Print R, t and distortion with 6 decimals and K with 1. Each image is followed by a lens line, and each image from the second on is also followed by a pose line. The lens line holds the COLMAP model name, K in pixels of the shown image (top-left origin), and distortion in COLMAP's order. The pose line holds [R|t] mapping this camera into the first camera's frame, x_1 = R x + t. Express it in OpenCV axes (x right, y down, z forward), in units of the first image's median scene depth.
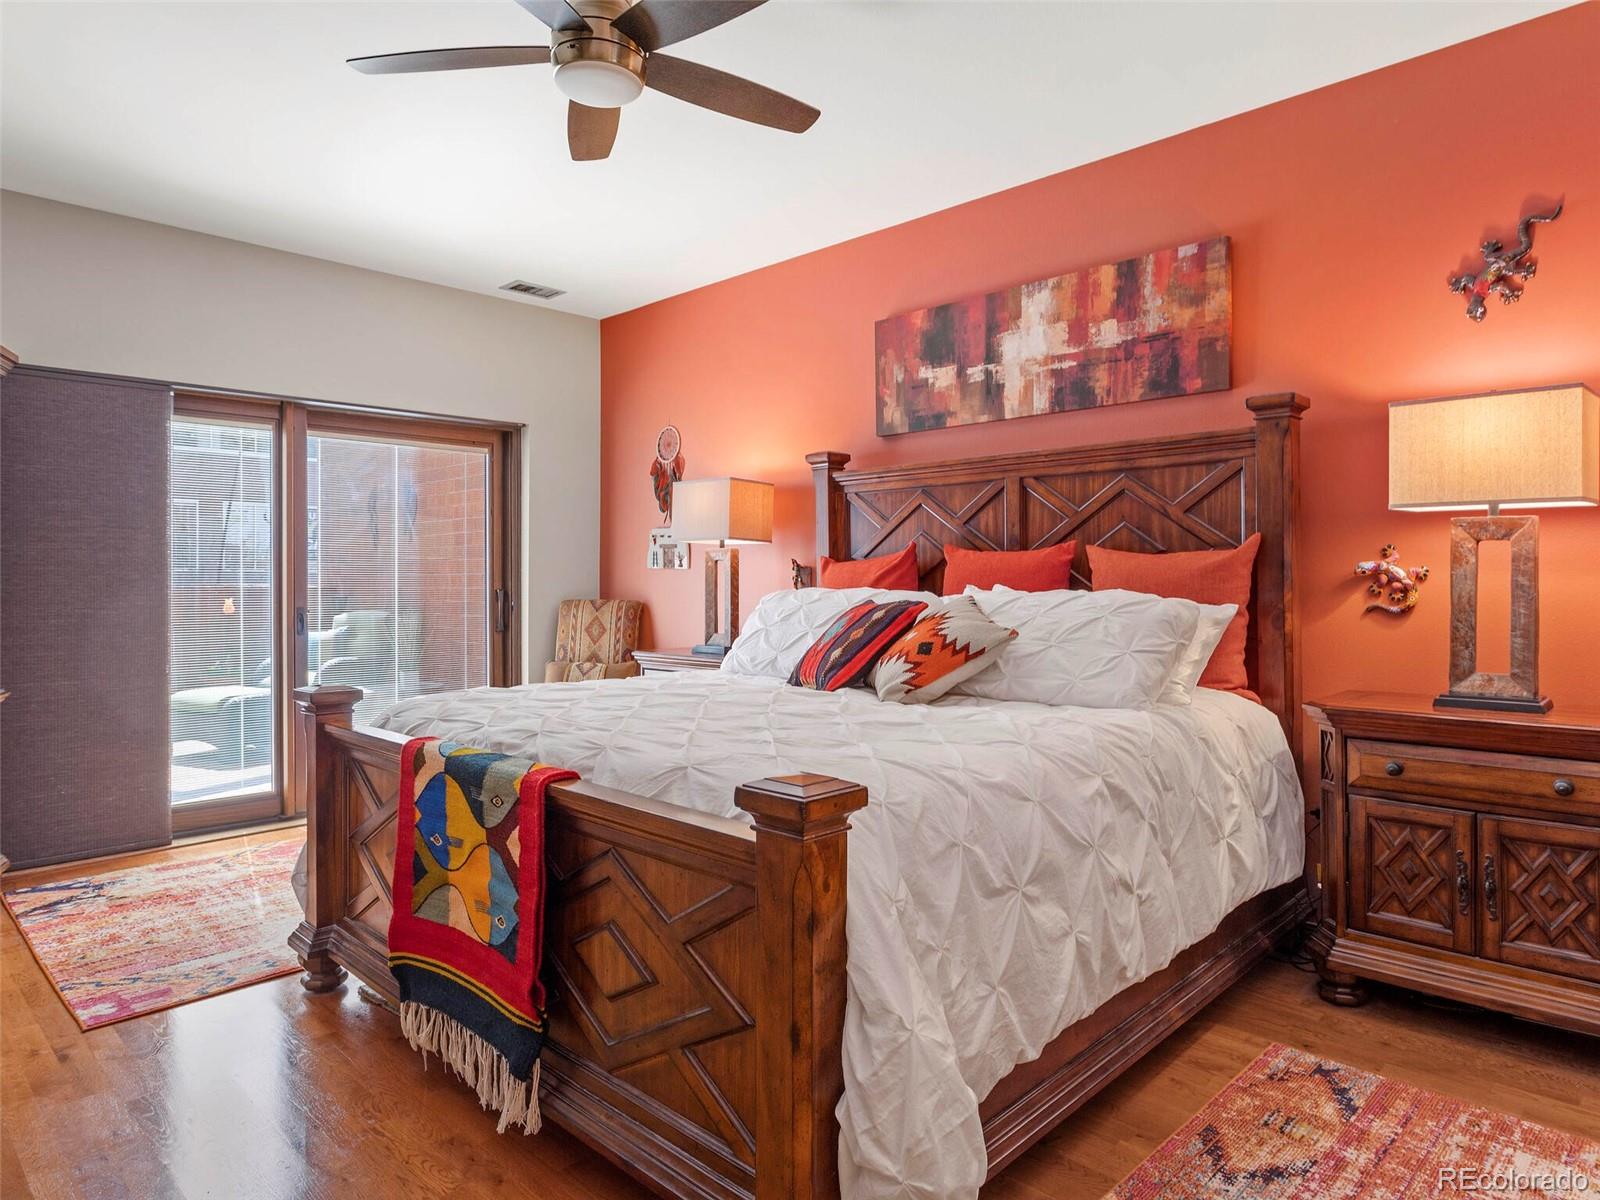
lens RADIAL K [[978.3, 0, 813.5], [0, 978.3, 590.0], [0, 0, 1]] dist [-0.005112, 0.017169]
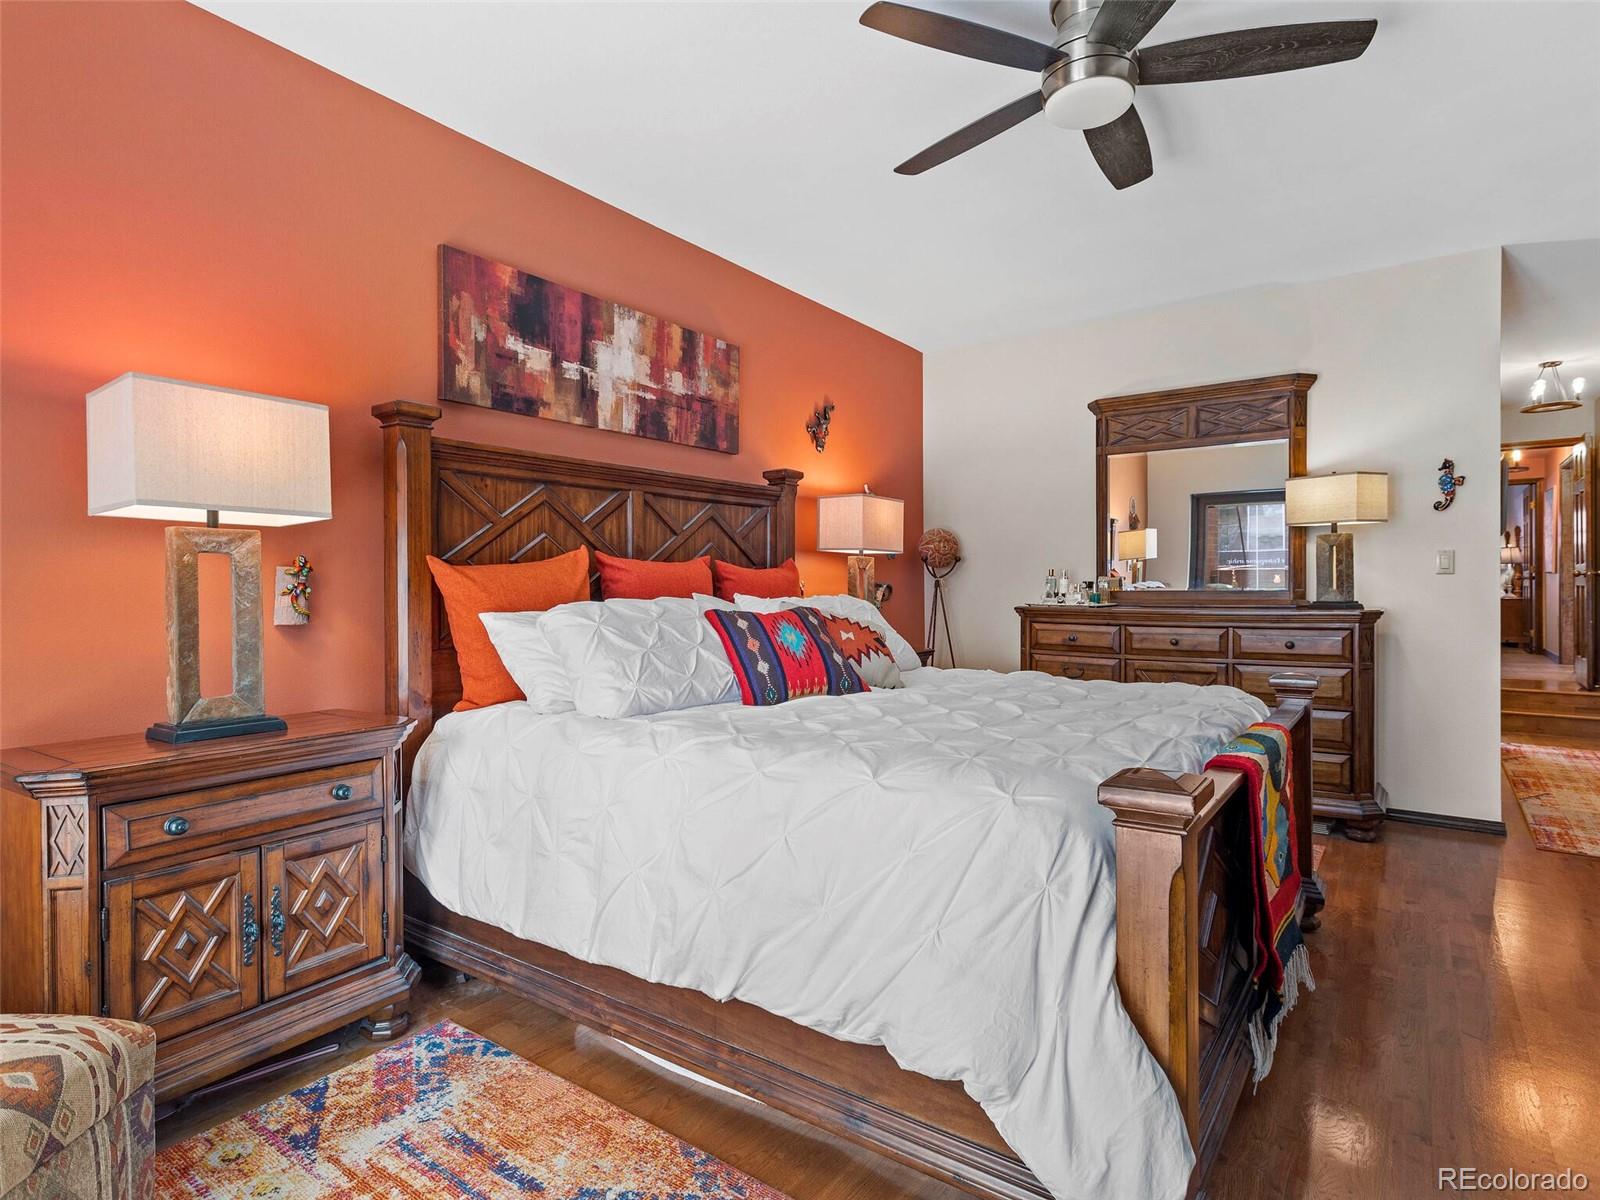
lens RADIAL K [[857.1, 0, 801.8], [0, 857.1, 577.3], [0, 0, 1]] dist [0.002961, 0.003096]
pose [[-0.141085, -0.005178, 0.989984, -0.716671], [-0.005498, 0.999975, 0.004447, -0.026950], [-0.989982, -0.004816, -0.141110, 0.932563]]
